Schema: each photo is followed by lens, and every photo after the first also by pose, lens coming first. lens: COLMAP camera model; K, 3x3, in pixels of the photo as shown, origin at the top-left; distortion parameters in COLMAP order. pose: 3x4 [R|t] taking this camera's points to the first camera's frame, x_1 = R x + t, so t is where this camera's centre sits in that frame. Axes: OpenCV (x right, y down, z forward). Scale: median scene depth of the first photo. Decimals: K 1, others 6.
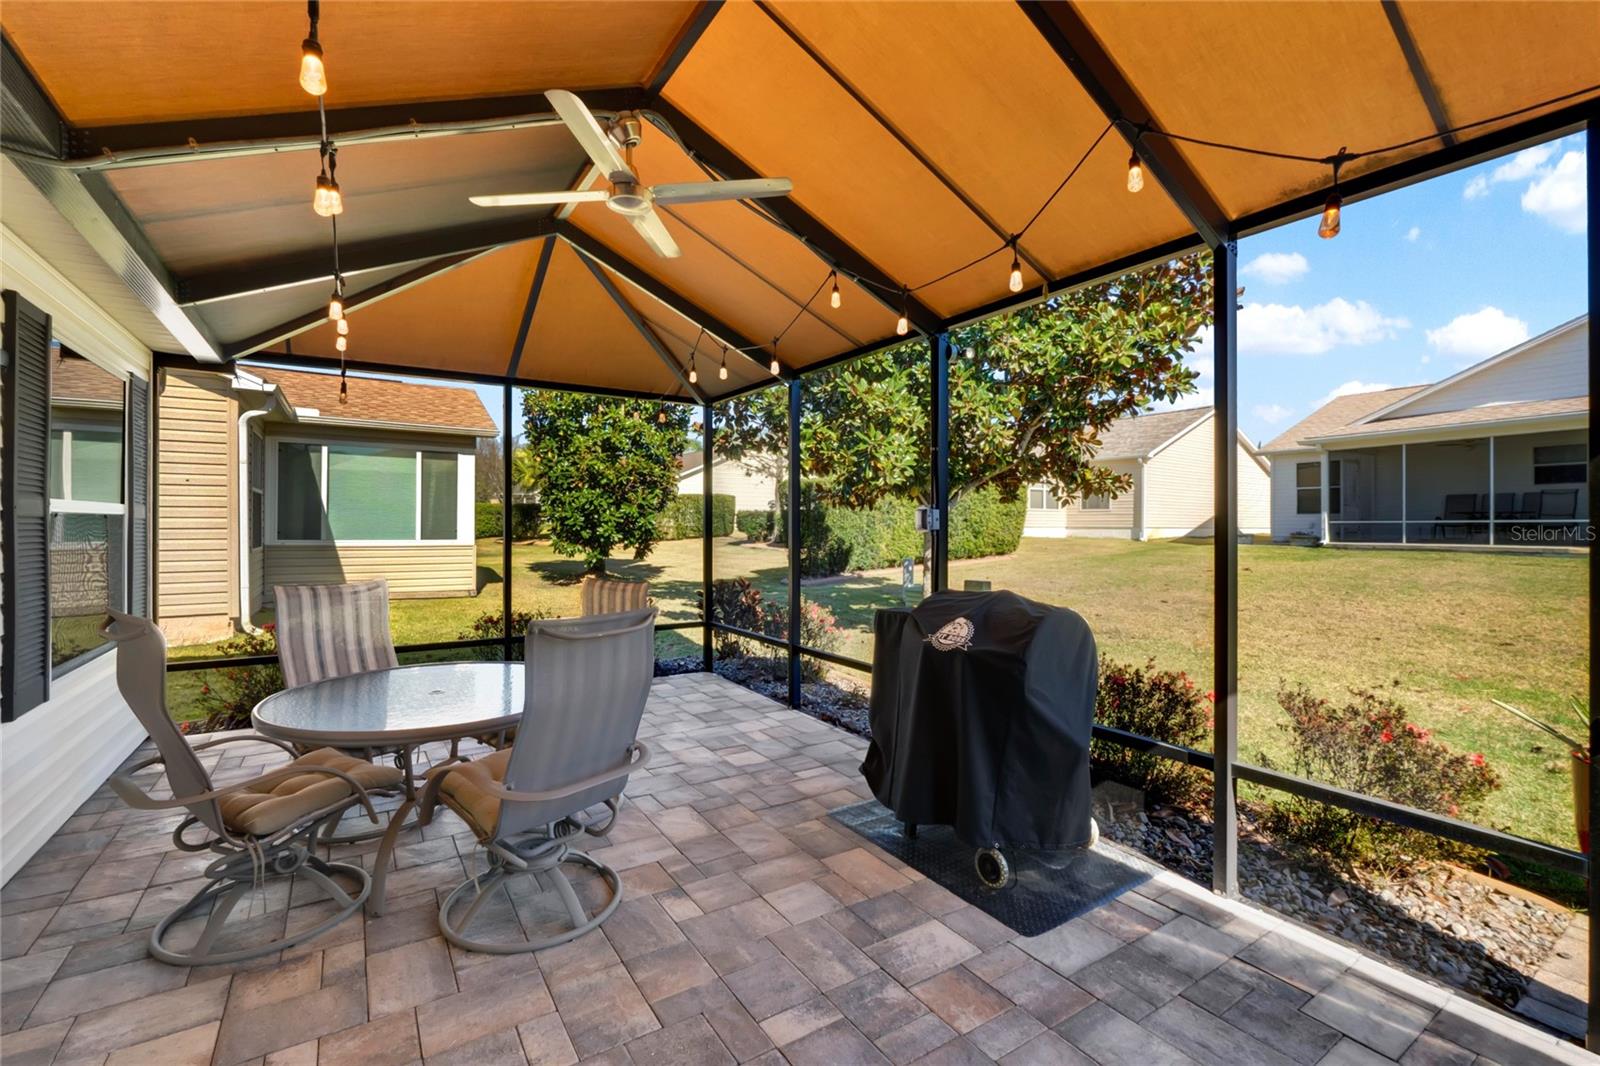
lens RADIAL K [[695.4, 0, 800.3], [0, 695.4, 527.7], [0, 0, 1]] dist [-0.000980, -0.000374]
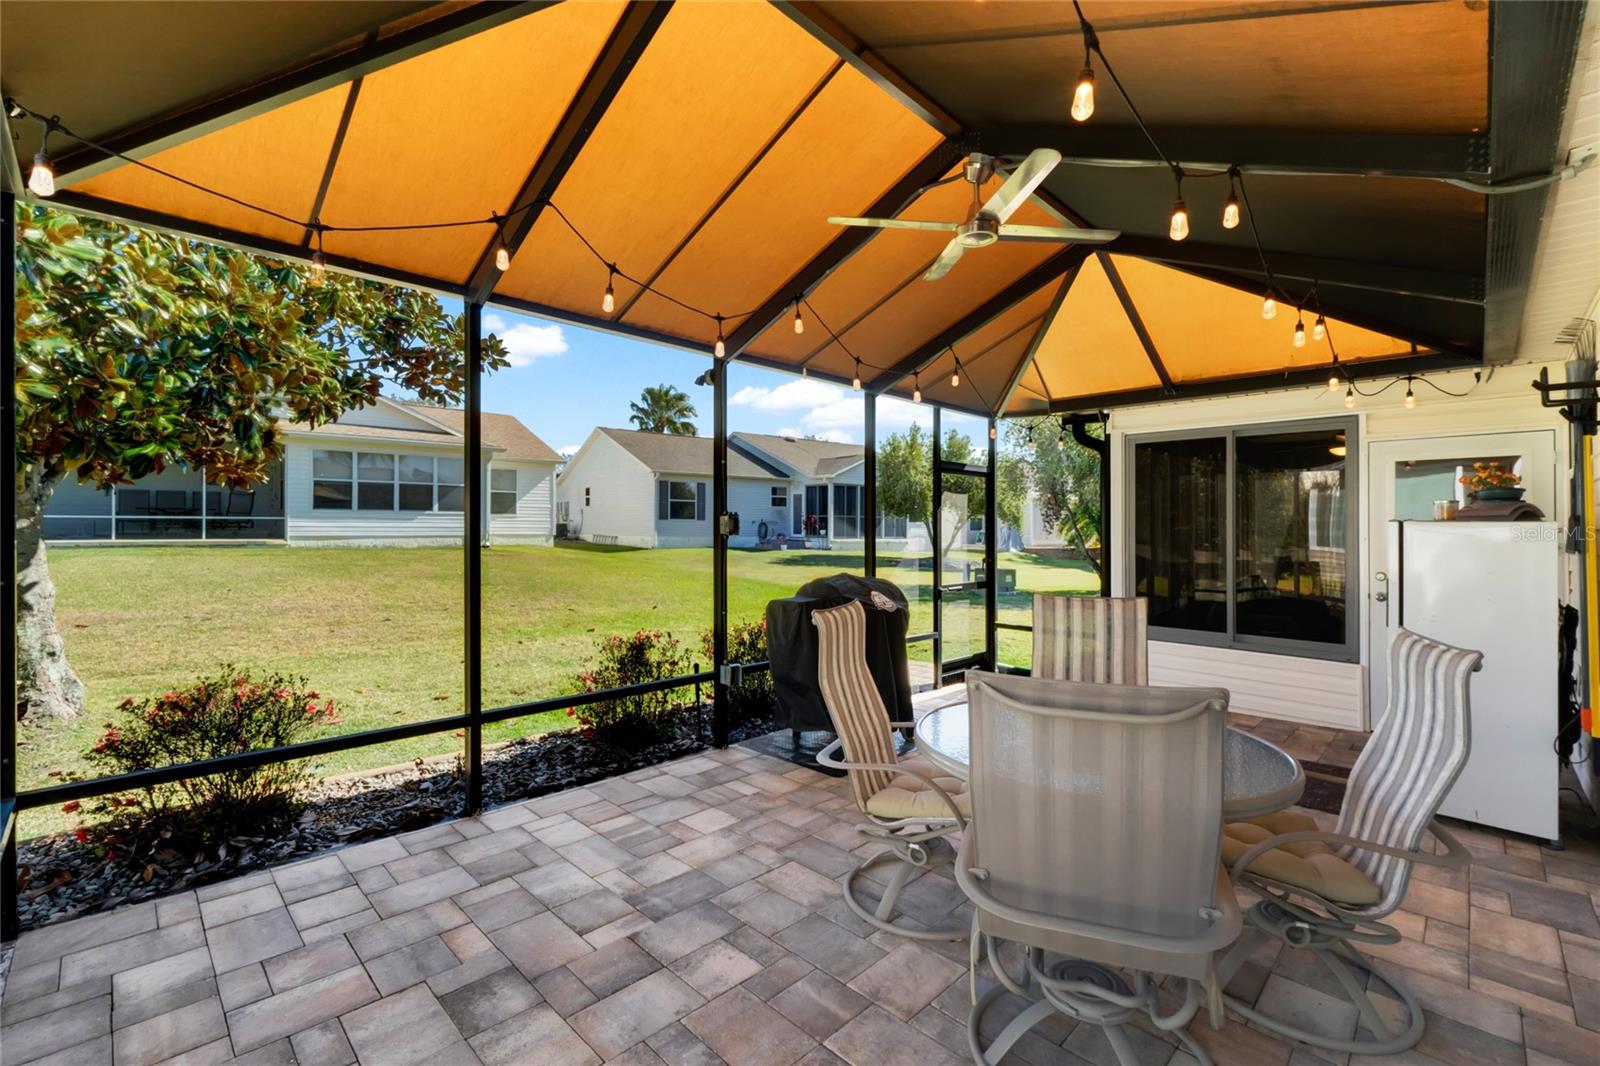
lens RADIAL K [[695.4, 0, 800.3], [0, 695.4, 527.7], [0, 0, 1]] dist [-0.000980, -0.000374]
pose [[-0.205939, -0.006295, 0.978545, -0.263706], [-0.005209, 0.999972, 0.005336, -0.004144], [-0.978551, -0.003998, -0.205966, 0.315483]]
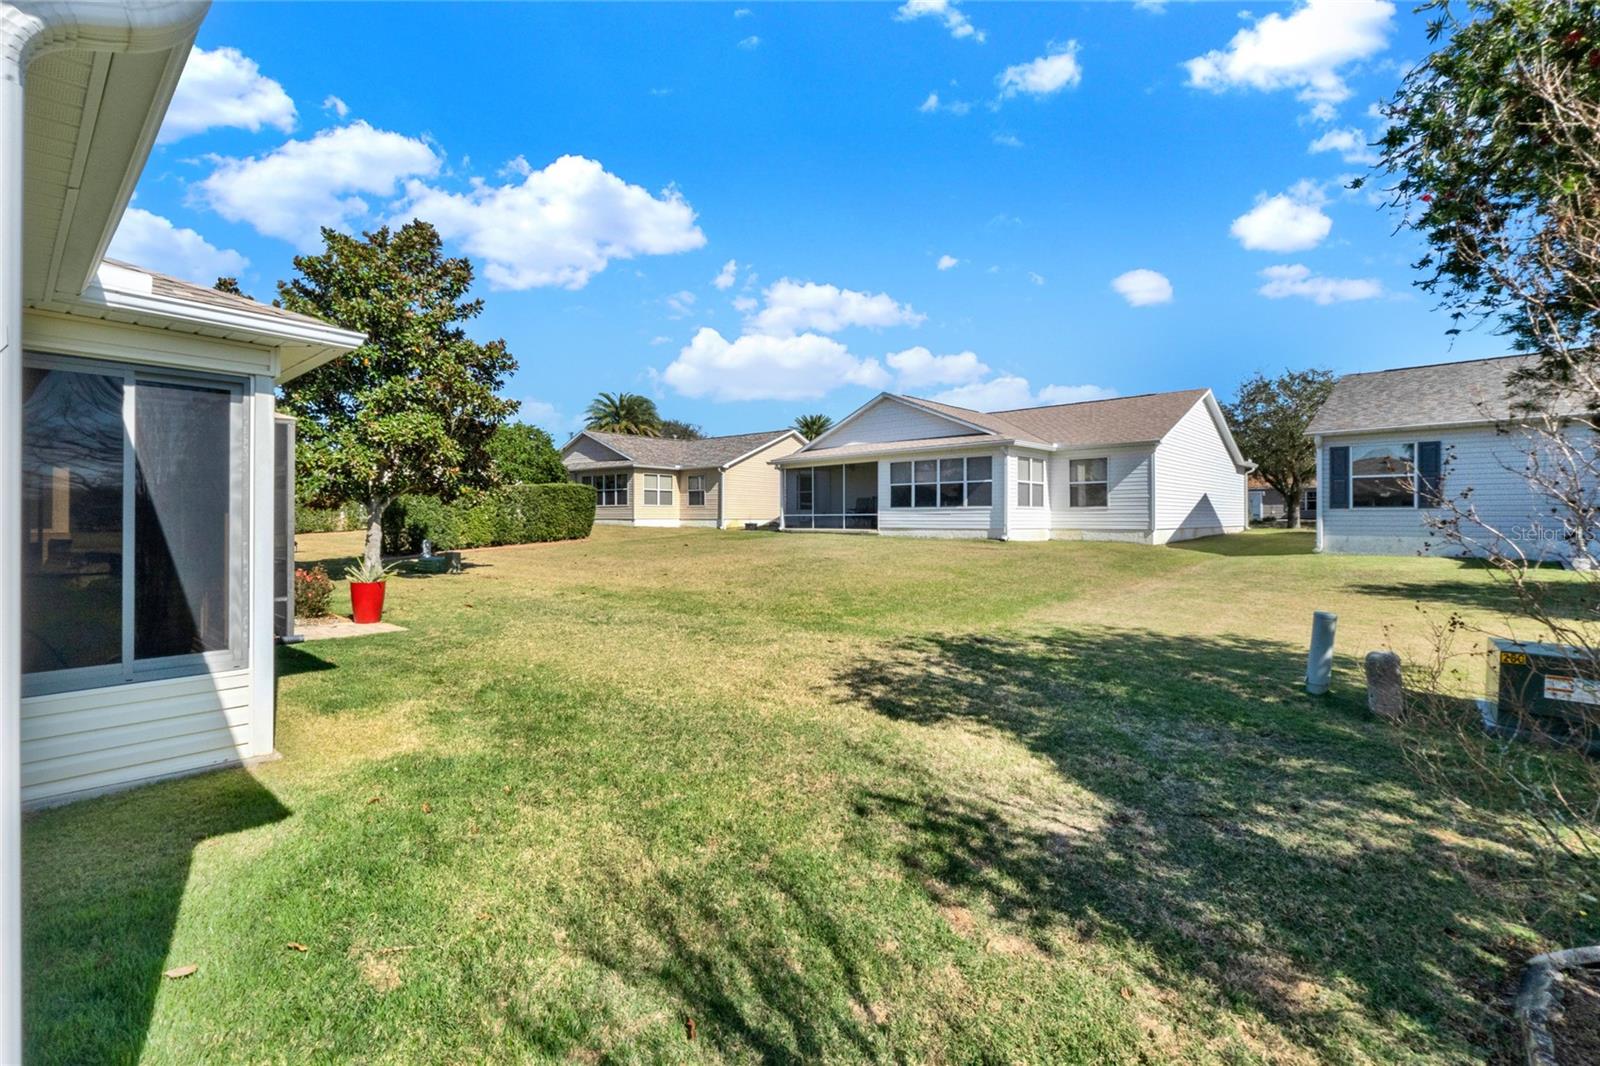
lens RADIAL K [[695.4, 0, 800.3], [0, 695.4, 527.7], [0, 0, 1]] dist [-0.000980, -0.000374]
pose [[0.960806, -0.005961, 0.277157, 0.437566], [0.002941, 0.999932, 0.011310, 0.002358], [-0.277205, -0.010052, 0.960758, -0.586709]]
